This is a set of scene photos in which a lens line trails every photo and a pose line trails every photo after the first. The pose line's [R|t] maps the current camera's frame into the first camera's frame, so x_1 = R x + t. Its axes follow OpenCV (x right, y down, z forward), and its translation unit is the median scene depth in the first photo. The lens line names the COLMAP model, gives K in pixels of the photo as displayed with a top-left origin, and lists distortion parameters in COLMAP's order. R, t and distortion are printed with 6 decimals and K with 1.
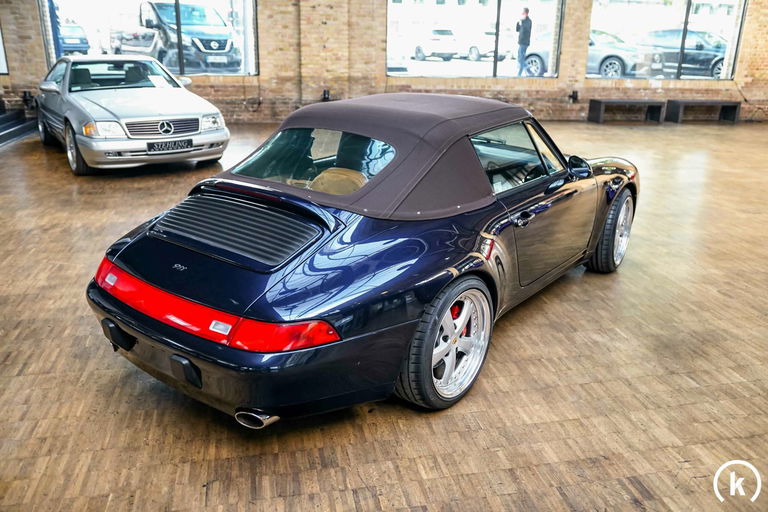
lens RADIAL K [[636.8, 0, 384.0], [0, 636.8, 256.0], [0, 0, 1]] dist [-0.047745, 0.001029]
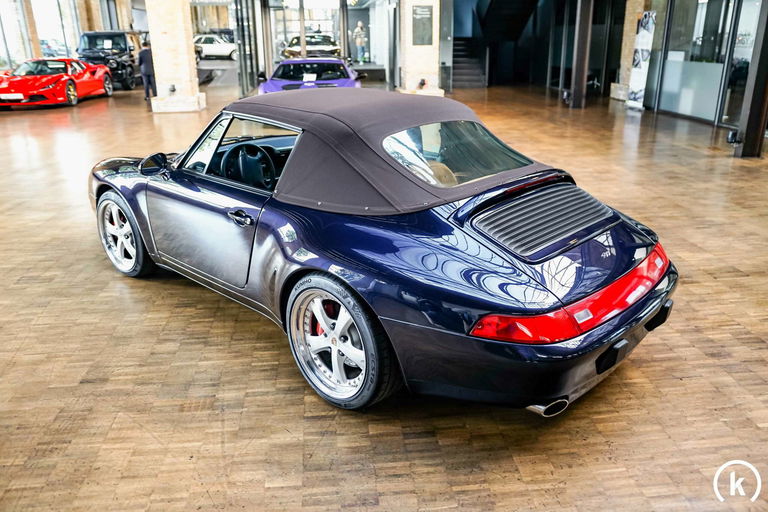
lens RADIAL K [[603.8, 0, 384.0], [0, 603.8, 256.0], [0, 0, 1]] dist [-0.053885, 0.004163]
pose [[0.094129, -0.360308, 0.928072, -0.256073], [0.336682, 0.888806, 0.310915, -0.082058], [-0.936902, 0.283199, 0.204972, 0.232074]]
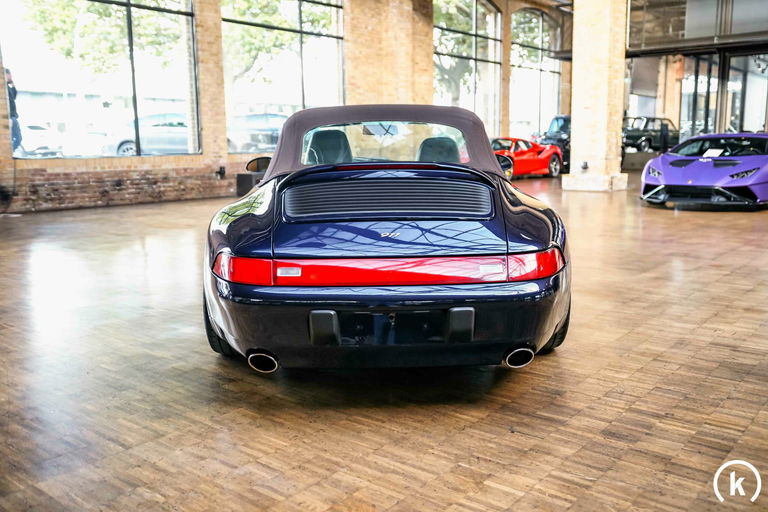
lens RADIAL K [[709.5, 0, 384.0], [0, 709.5, 256.0], [0, 0, 1]] dist [-0.009376, 0.019048]
pose [[0.773722, -0.126368, 0.620794, -0.200257], [0.232041, 0.968337, -0.092089, 0.029290], [-0.589501, 0.215301, 0.778546, 0.039274]]
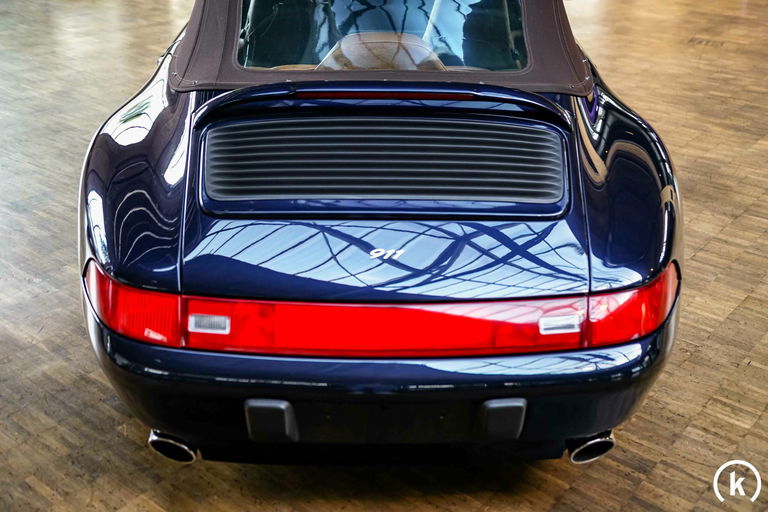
lens RADIAL K [[866.9, 0, 384.0], [0, 866.9, 256.0], [0, 0, 1]] dist [0.077046, 0.006035]
pose [[0.775058, -0.294097, 0.559278, -0.150194], [0.205909, 0.954326, 0.216480, -0.027157], [-0.597399, -0.052624, 0.800216, 0.083189]]
